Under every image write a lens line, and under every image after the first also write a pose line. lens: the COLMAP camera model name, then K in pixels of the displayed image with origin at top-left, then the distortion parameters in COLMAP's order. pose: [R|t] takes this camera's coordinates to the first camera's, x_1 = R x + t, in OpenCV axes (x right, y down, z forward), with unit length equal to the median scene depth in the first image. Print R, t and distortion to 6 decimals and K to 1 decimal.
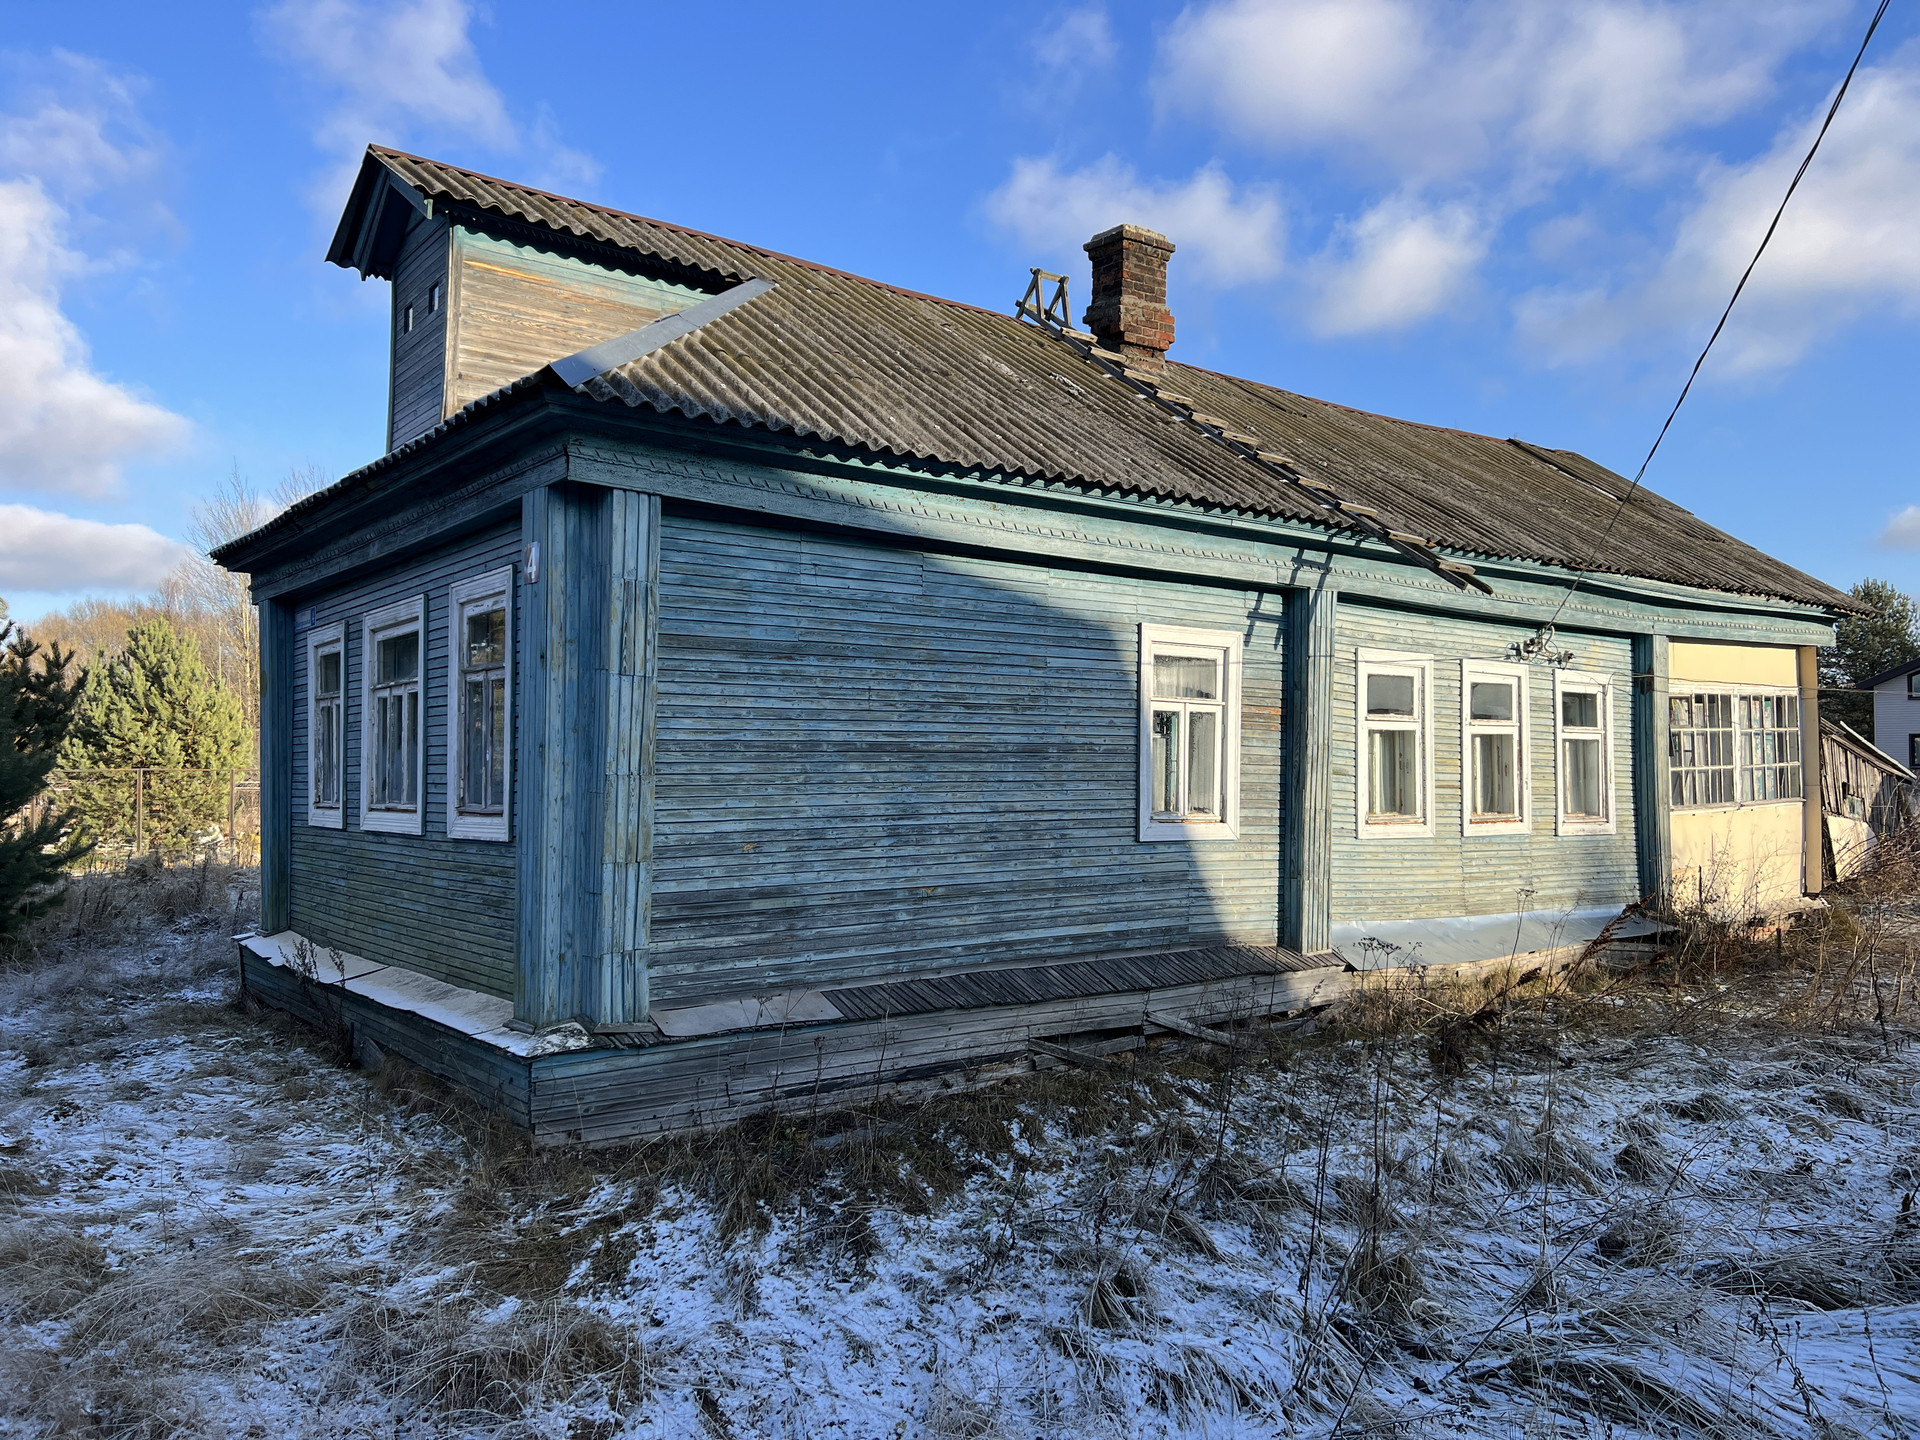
lens RADIAL K [[1483.1, 0, 980.2], [0, 1483.1, 718.7], [0, 0, 1]] dist [0.063738, -0.047885]
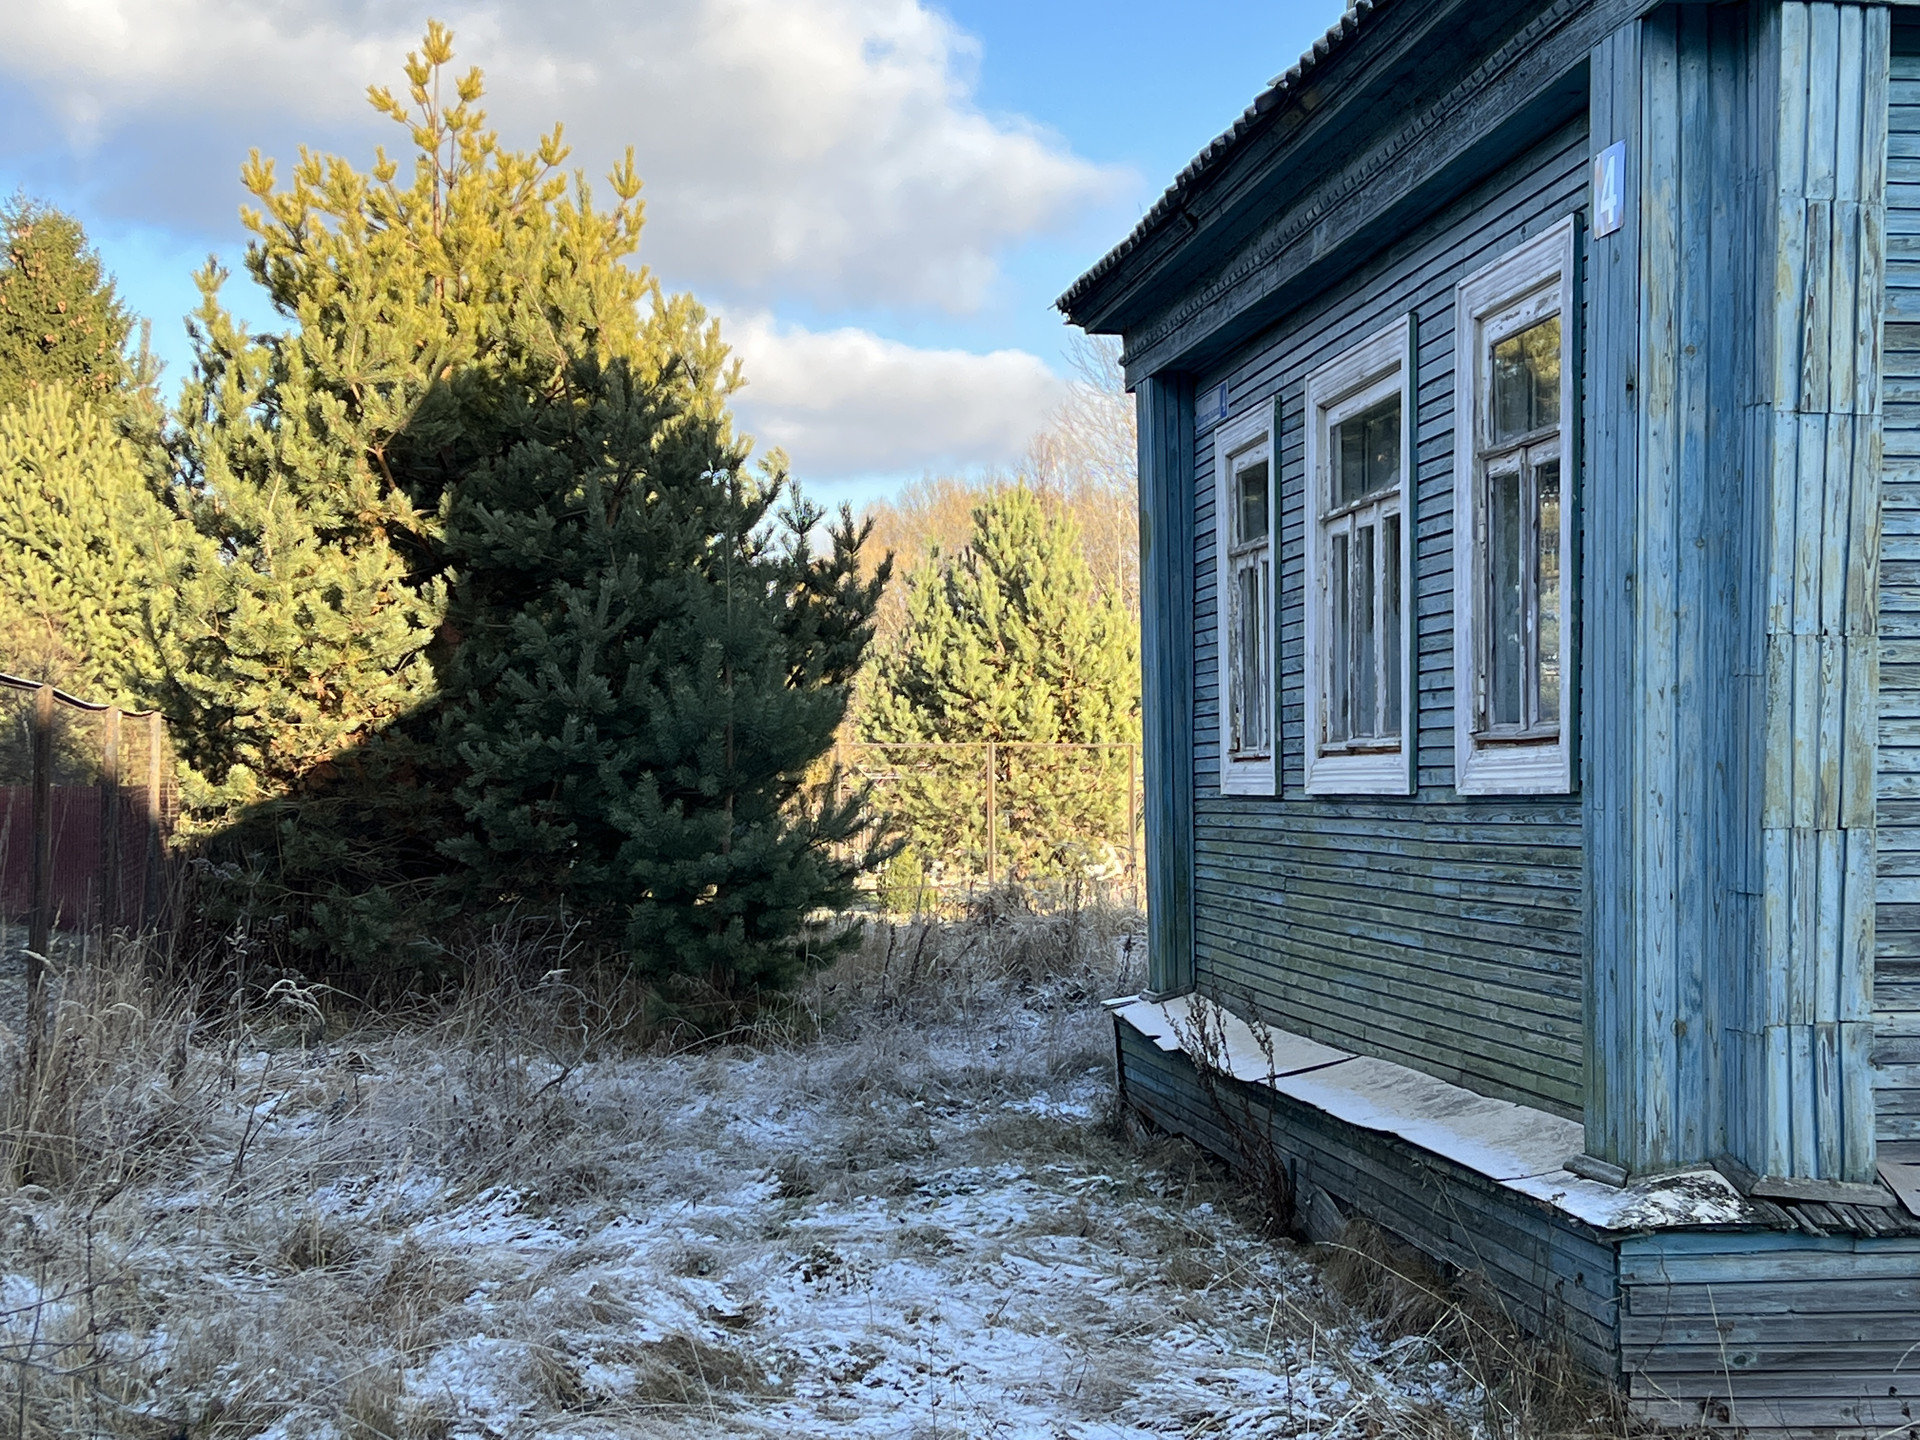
lens RADIAL K [[2927.2, 0, 976.7], [0, 2927.2, 735.4], [0, 0, 1]] dist [0.076177, 0.000000]
pose [[0.867432, -0.006307, -0.497516, -0.010522], [0.017103, 0.999707, 0.017145, 0.038659], [0.497261, -0.023381, 0.867286, 0.076333]]
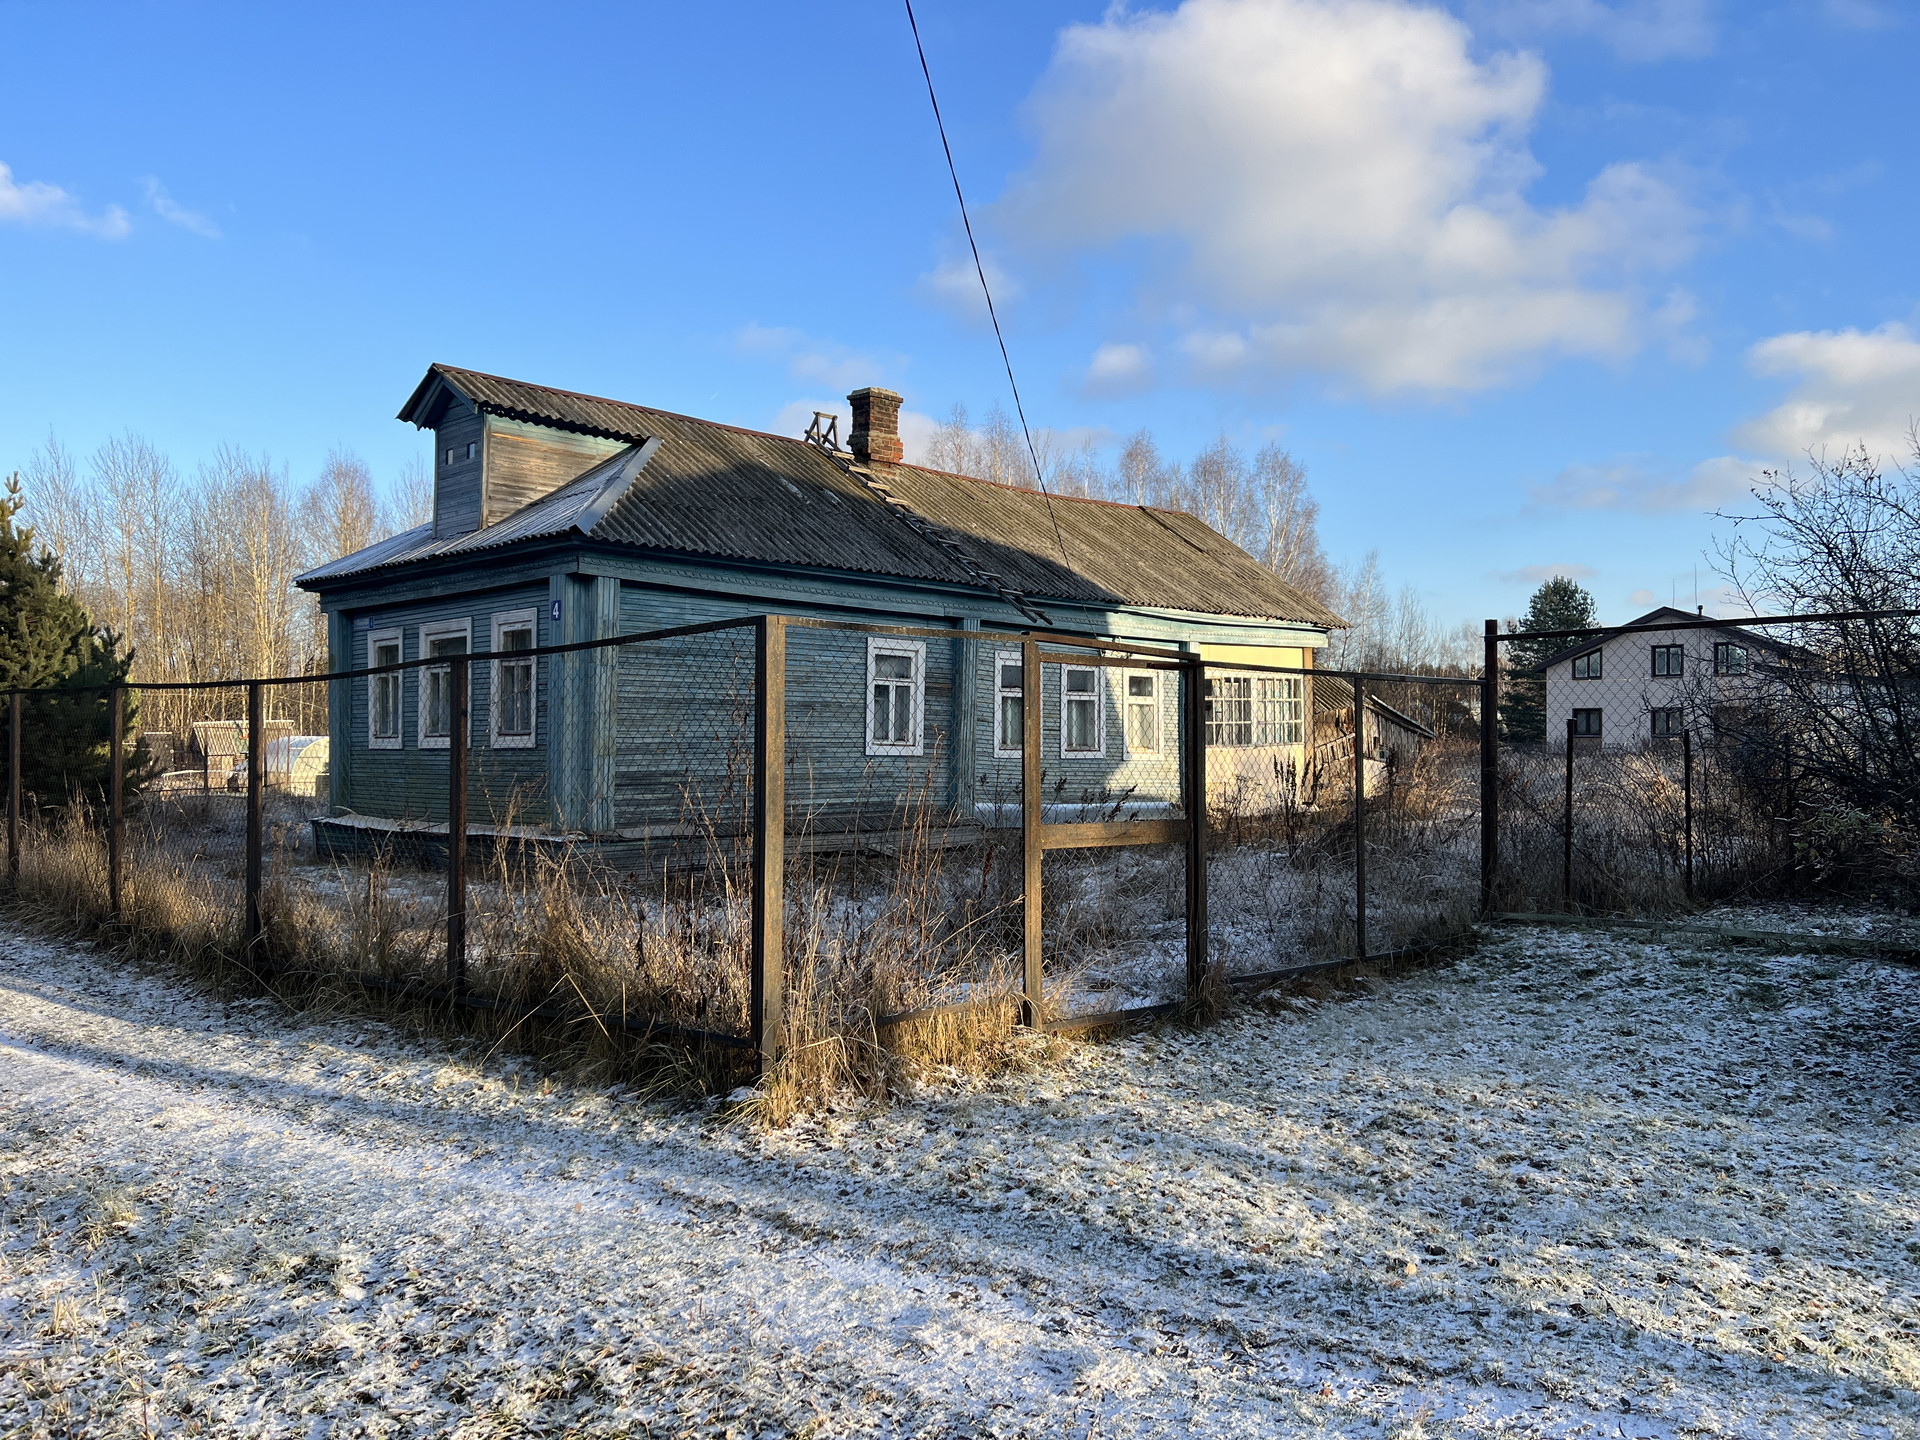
lens RADIAL K [[1483.1, 0, 970.4], [0, 1483.1, 737.3], [0, 0, 1]] dist [0.063738, -0.047885]
pose [[0.993367, 0.005124, 0.114875, 0.026292], [-0.008757, 0.999476, 0.031147, 0.001642], [-0.114655, -0.031946, 0.992892, -0.902400]]
